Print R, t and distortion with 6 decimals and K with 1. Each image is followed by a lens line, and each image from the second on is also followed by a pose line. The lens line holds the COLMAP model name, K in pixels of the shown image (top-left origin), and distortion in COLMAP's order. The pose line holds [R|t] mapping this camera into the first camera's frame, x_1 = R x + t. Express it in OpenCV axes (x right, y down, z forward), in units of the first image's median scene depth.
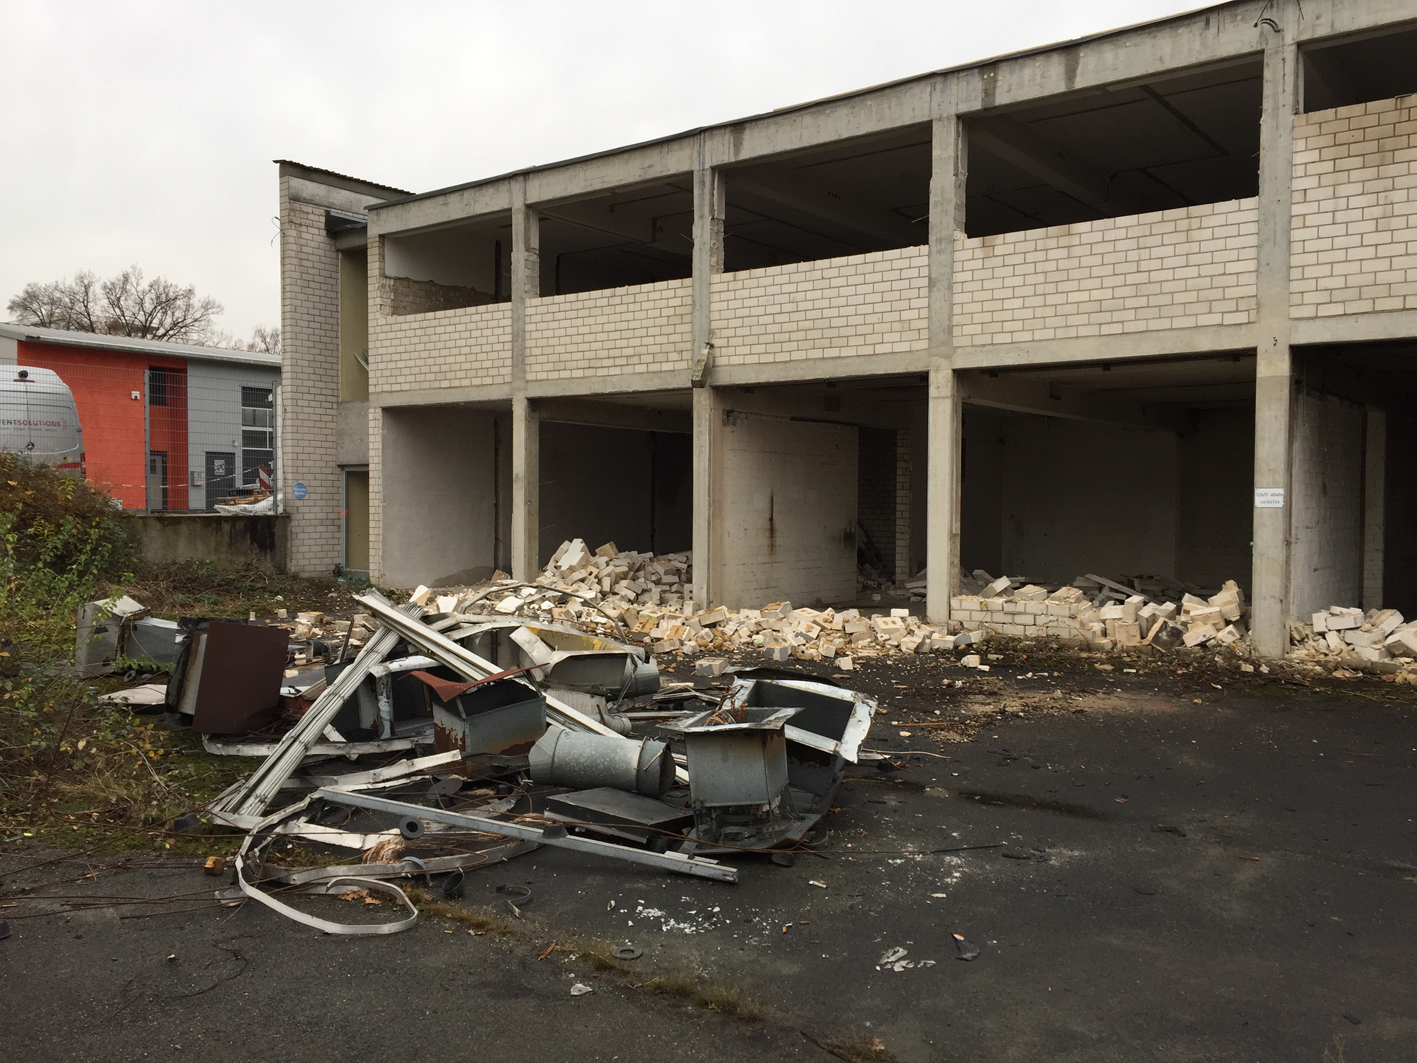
lens RADIAL K [[1115.8, 0, 704.5], [0, 1115.8, 534.7], [0, 0, 1]] dist [0.006440, -0.050282]
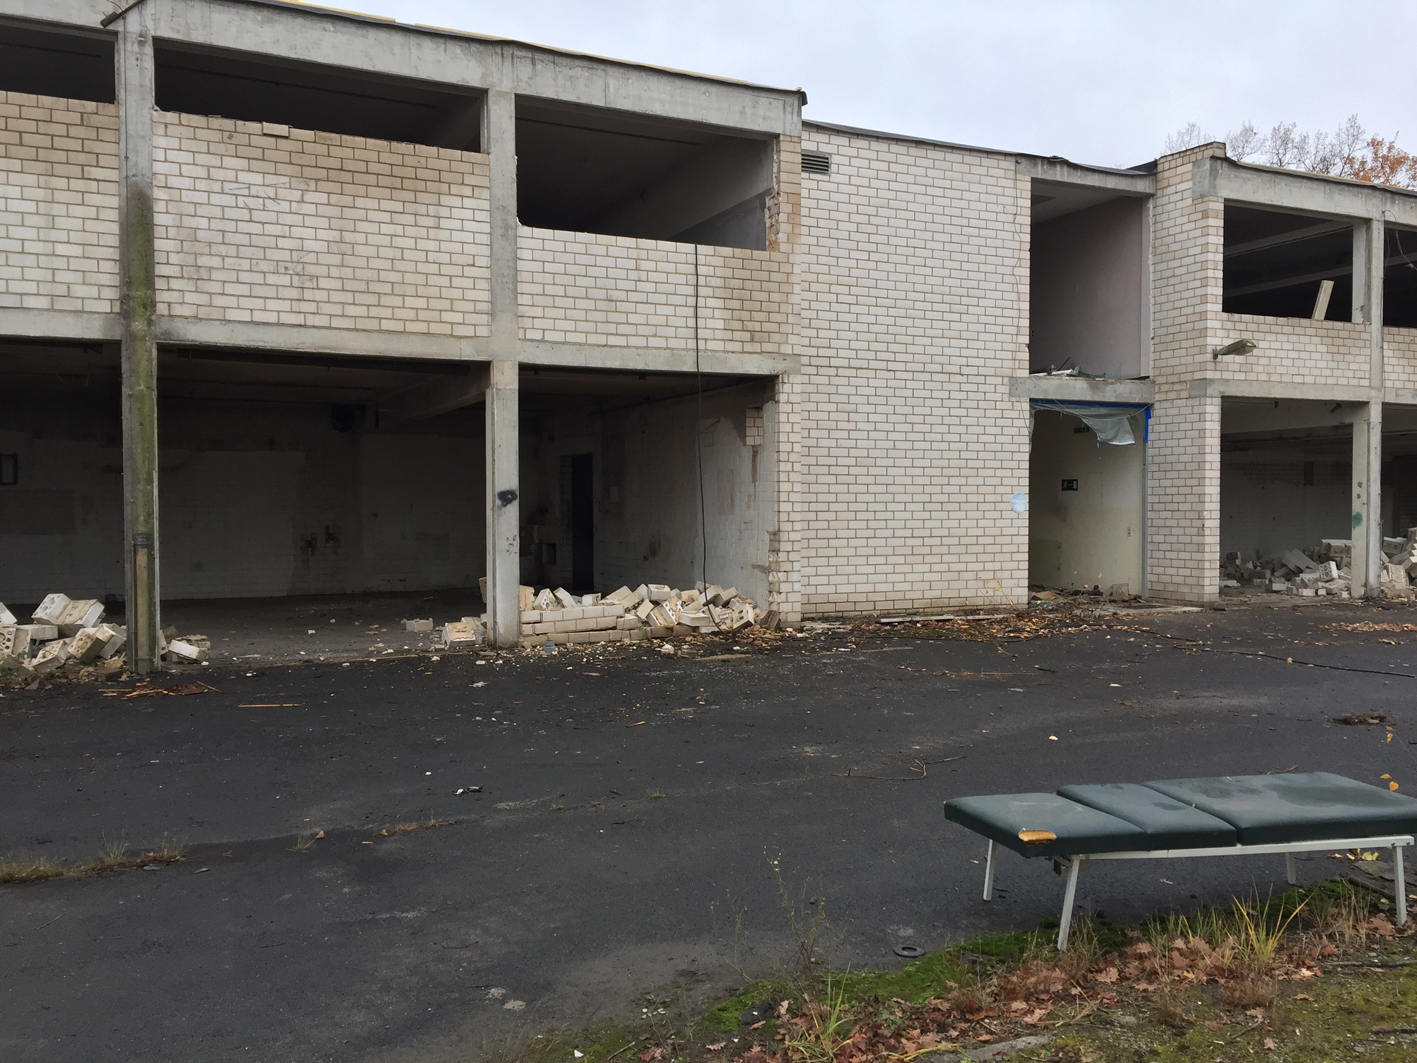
lens RADIAL K [[1115.8, 0, 704.5], [0, 1115.8, 534.7], [0, 0, 1]] dist [0.006440, -0.050282]
pose [[0.543722, -0.017359, 0.839086, -0.466974], [0.010945, 0.999848, 0.013592, -0.014129], [-0.839194, 0.001793, 0.543829, 0.340391]]
